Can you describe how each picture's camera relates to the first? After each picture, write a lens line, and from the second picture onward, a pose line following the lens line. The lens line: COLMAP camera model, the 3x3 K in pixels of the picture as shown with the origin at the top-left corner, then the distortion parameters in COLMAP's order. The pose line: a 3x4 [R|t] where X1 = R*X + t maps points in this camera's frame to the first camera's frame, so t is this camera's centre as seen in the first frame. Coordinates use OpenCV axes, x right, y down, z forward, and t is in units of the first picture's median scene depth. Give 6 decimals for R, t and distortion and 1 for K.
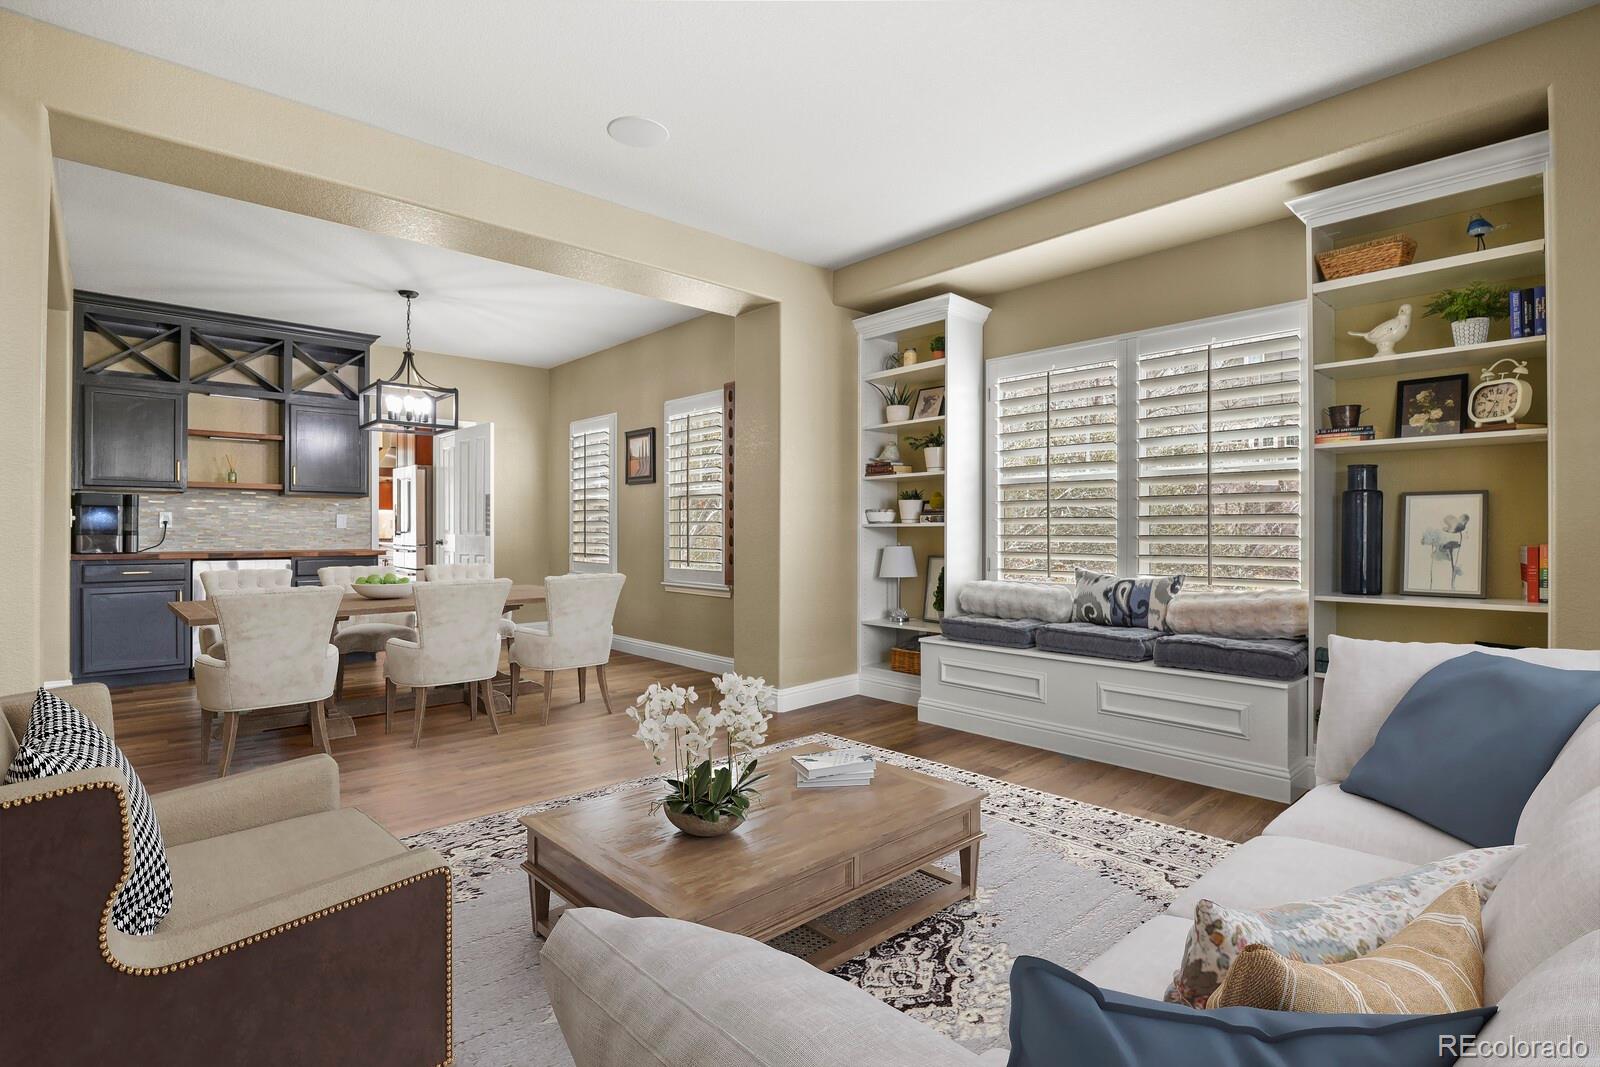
lens RADIAL K [[787.5, 0, 849.5], [0, 787.5, 529.2], [0, 0, 1]] dist [-0.000722, -0.000186]
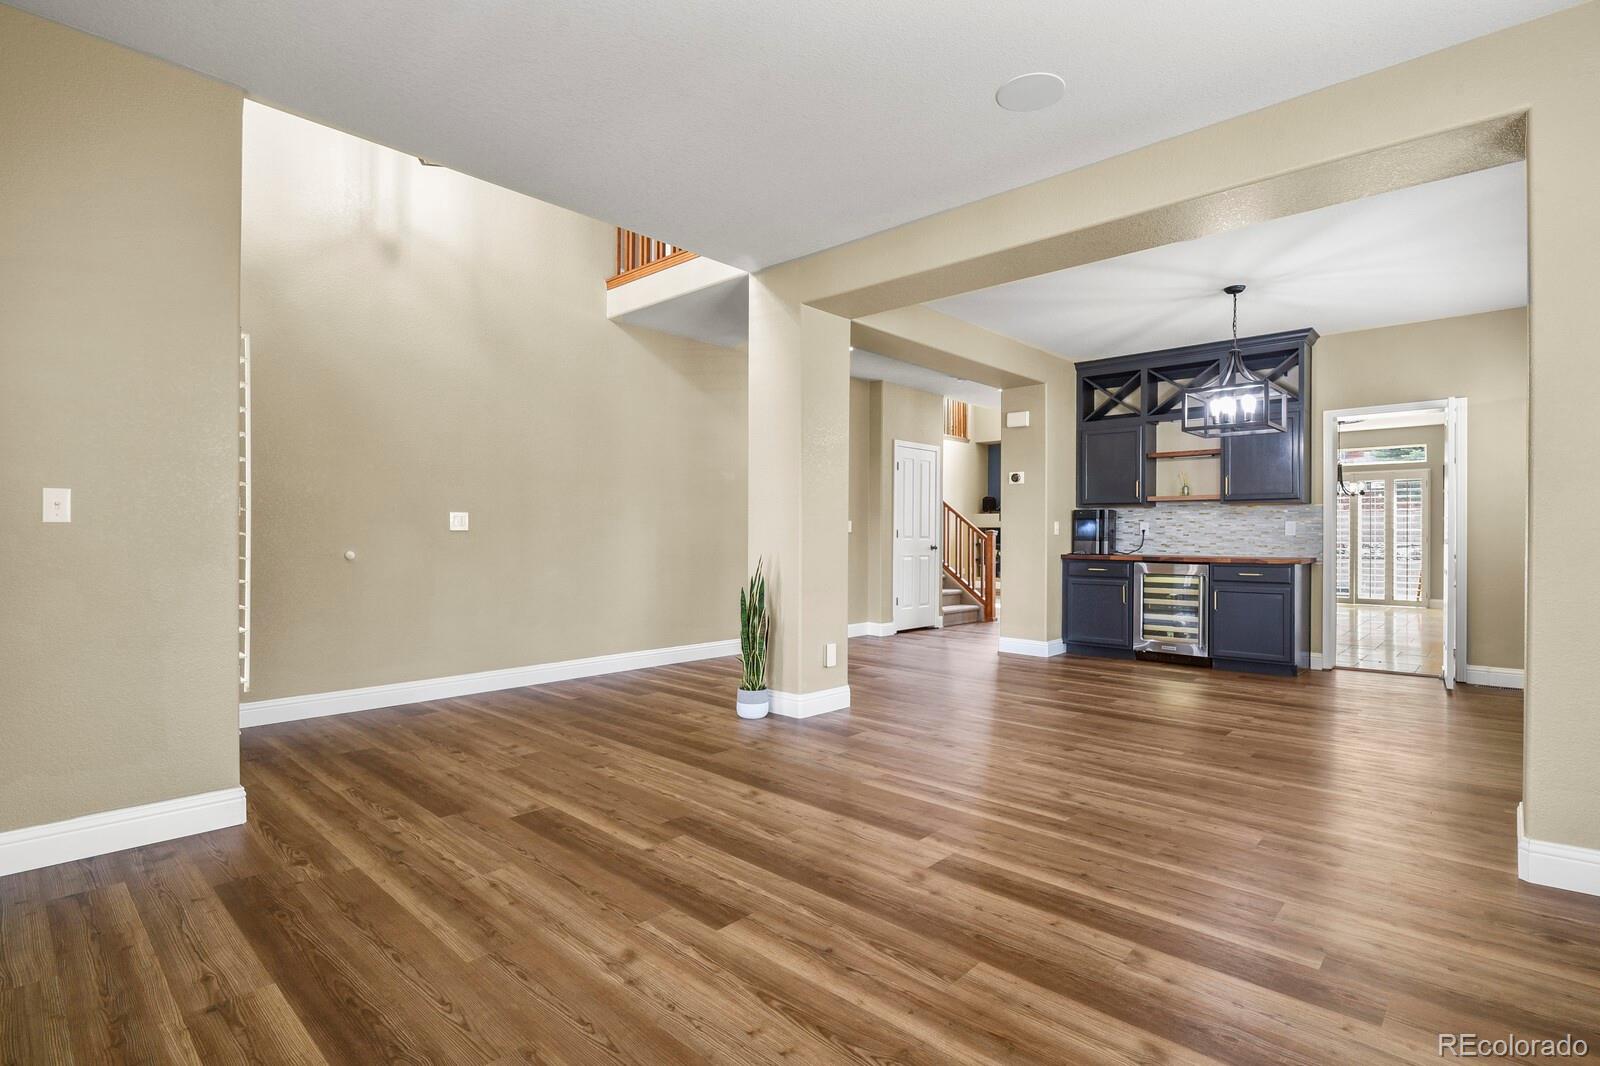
lens RADIAL K [[801.7, 0, 800.0], [0, 801.7, 533.0], [0, 0, 1]] dist [-0.000642, -0.000194]
pose [[0.032410, -0.003190, -0.999470, 0.408989], [-0.003972, 0.999987, -0.003320, 0.001608], [0.999467, 0.004077, 0.032397, 0.461724]]
